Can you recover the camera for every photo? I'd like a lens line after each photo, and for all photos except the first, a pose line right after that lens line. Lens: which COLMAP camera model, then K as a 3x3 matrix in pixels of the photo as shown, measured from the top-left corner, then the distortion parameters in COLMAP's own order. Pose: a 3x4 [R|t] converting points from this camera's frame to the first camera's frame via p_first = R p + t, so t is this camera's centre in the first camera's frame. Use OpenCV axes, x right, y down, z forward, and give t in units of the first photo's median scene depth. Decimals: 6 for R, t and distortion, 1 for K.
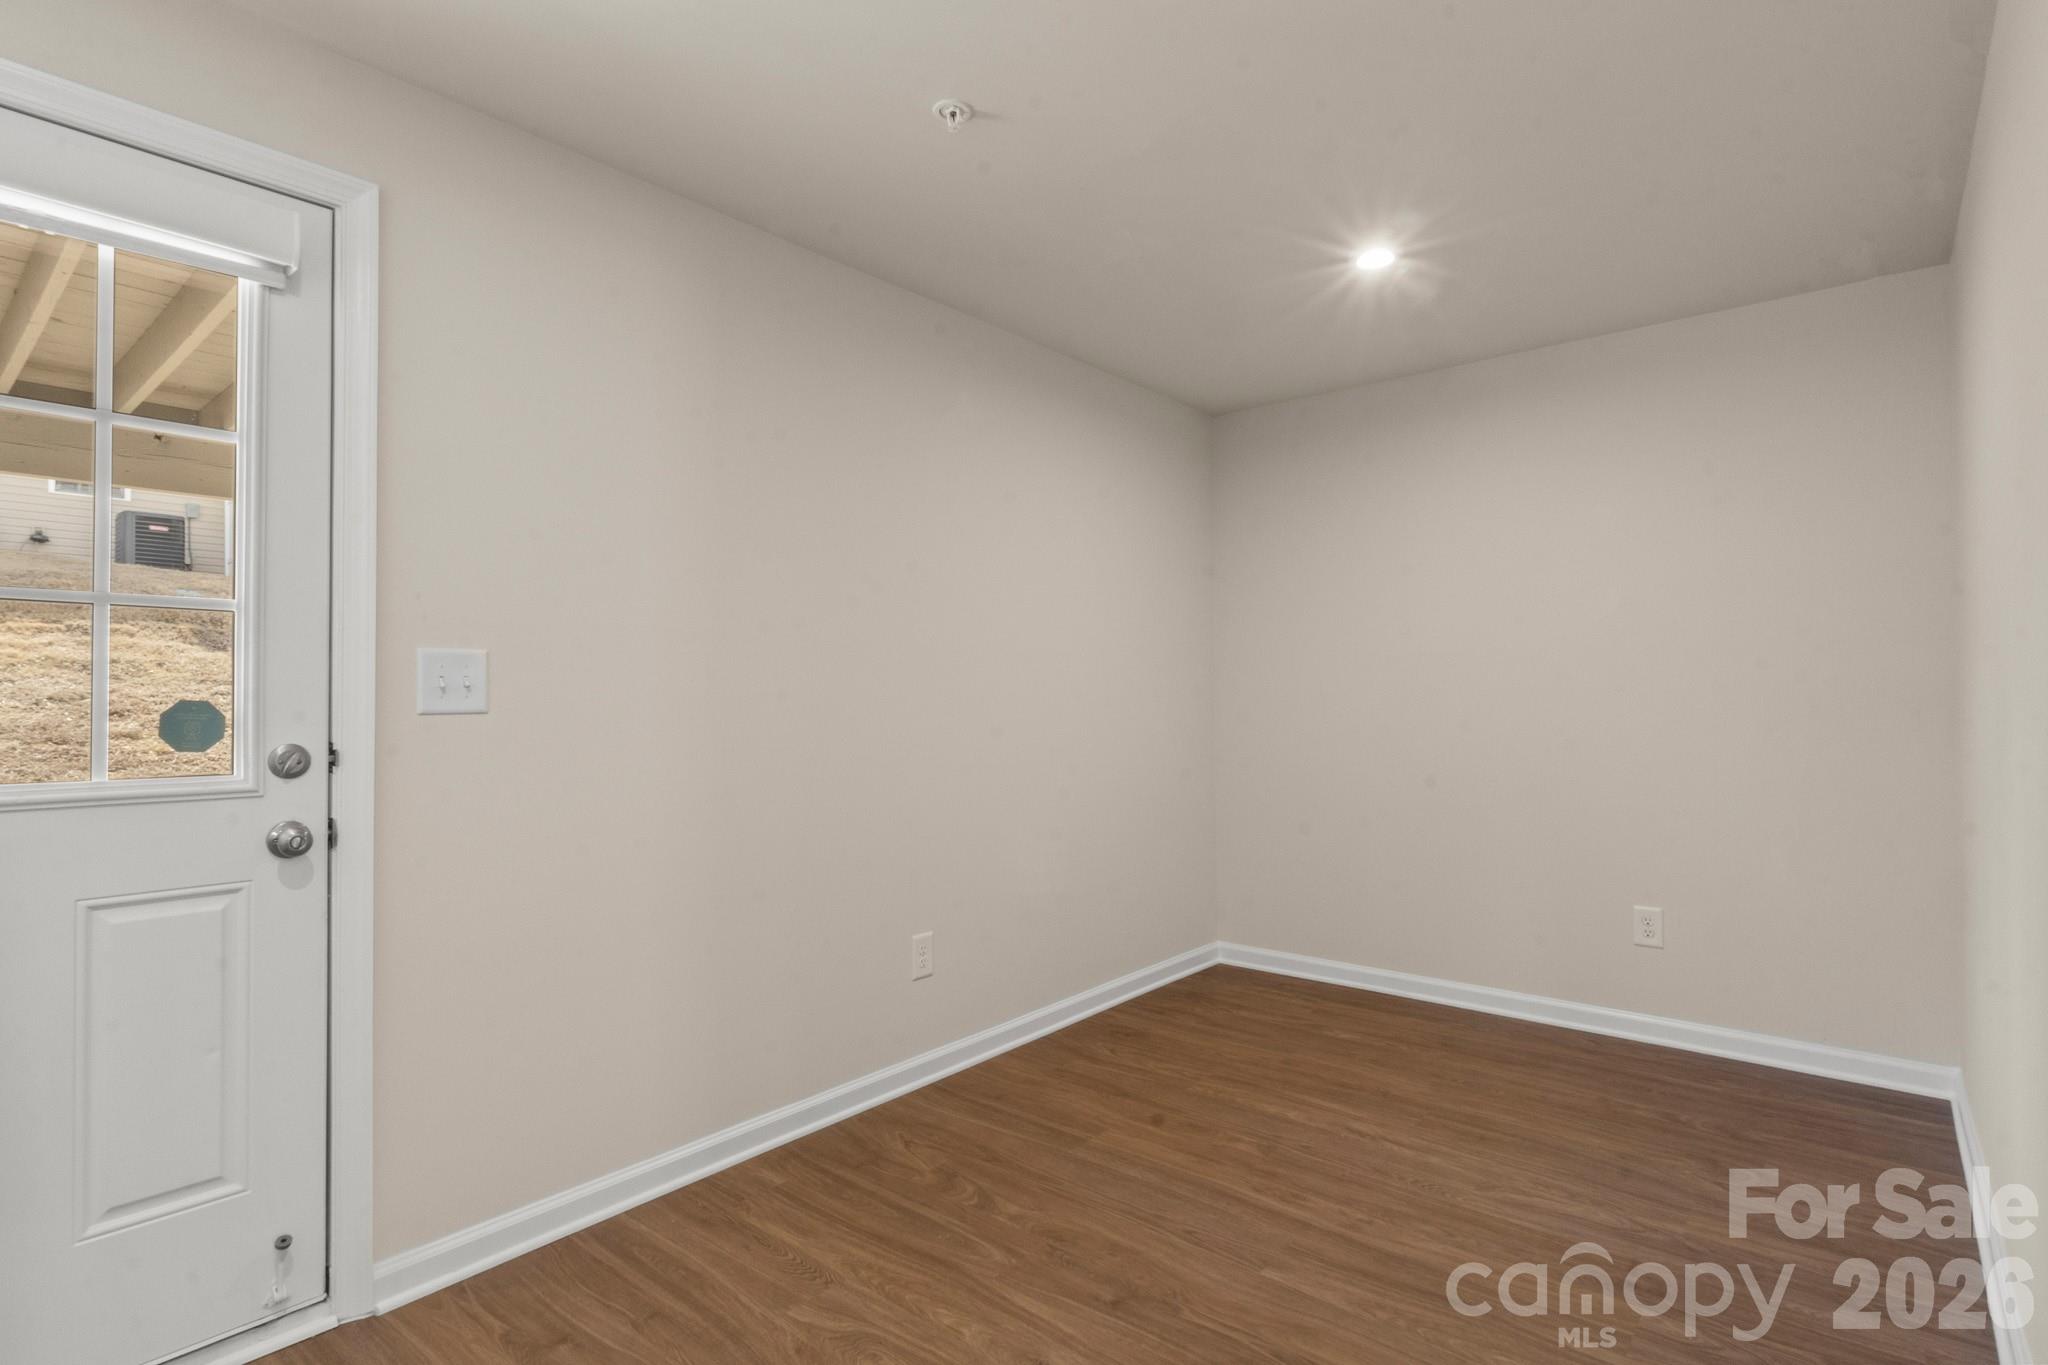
lens RADIAL K [[999.5, 0, 1030.5], [0, 999.5, 684.2], [0, 0, 1]] dist [-0.000309, -0.000854]
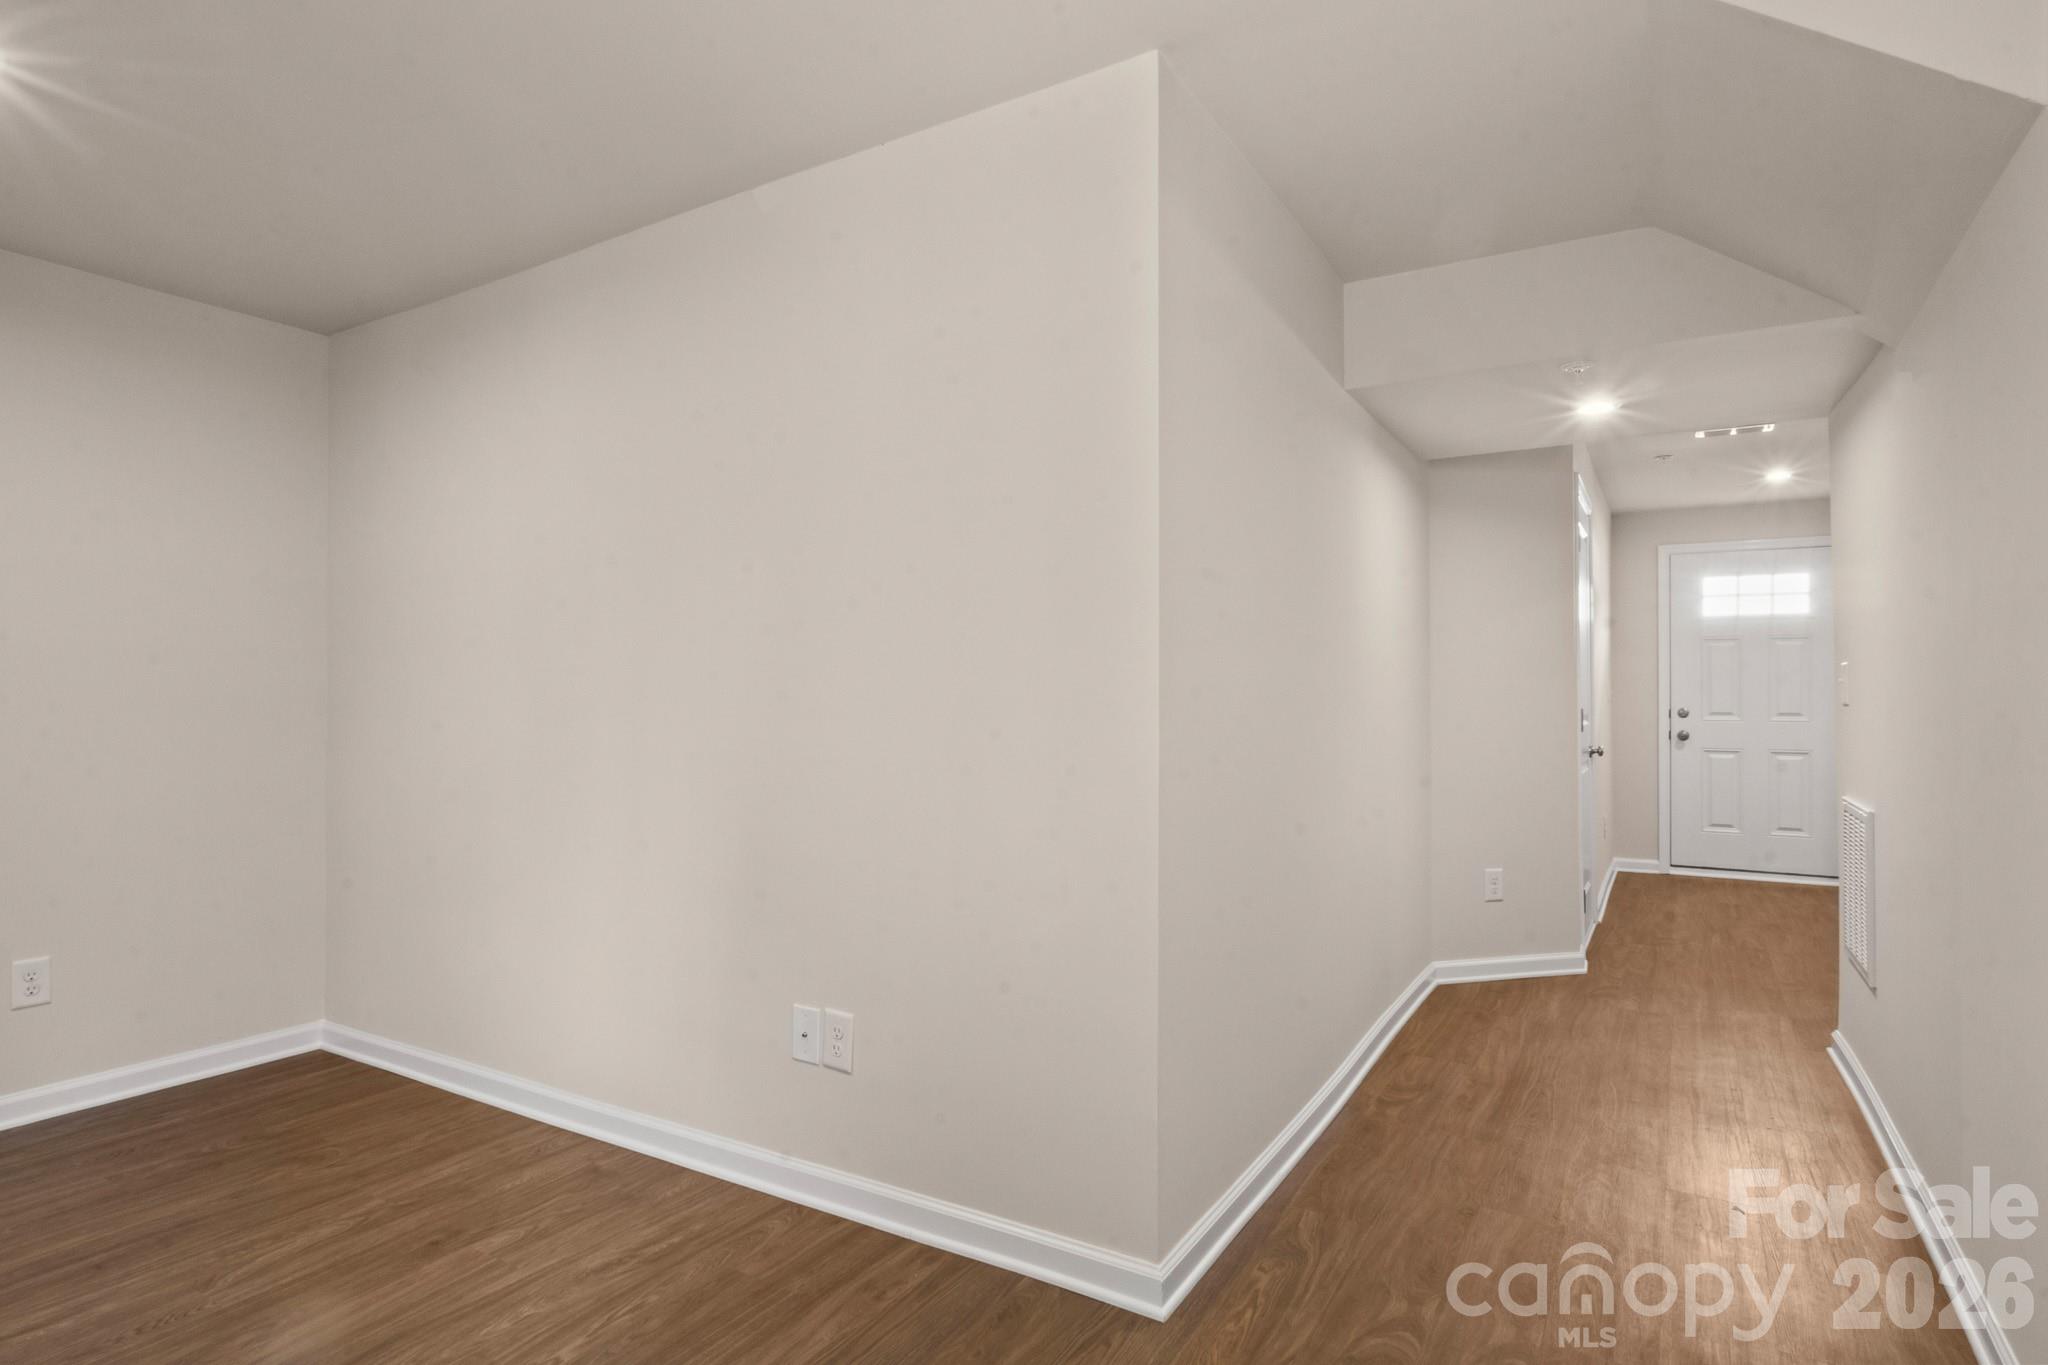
lens RADIAL K [[1070.3, 0, 1021.2], [0, 1070.3, 681.1], [0, 0, 1]] dist [0.001846, -0.000574]
pose [[-0.151509, 0.020590, 0.988241, -0.520619], [-0.011699, 0.999676, -0.022622, 0.002527], [-0.988387, -0.014989, -0.151219, 0.426581]]
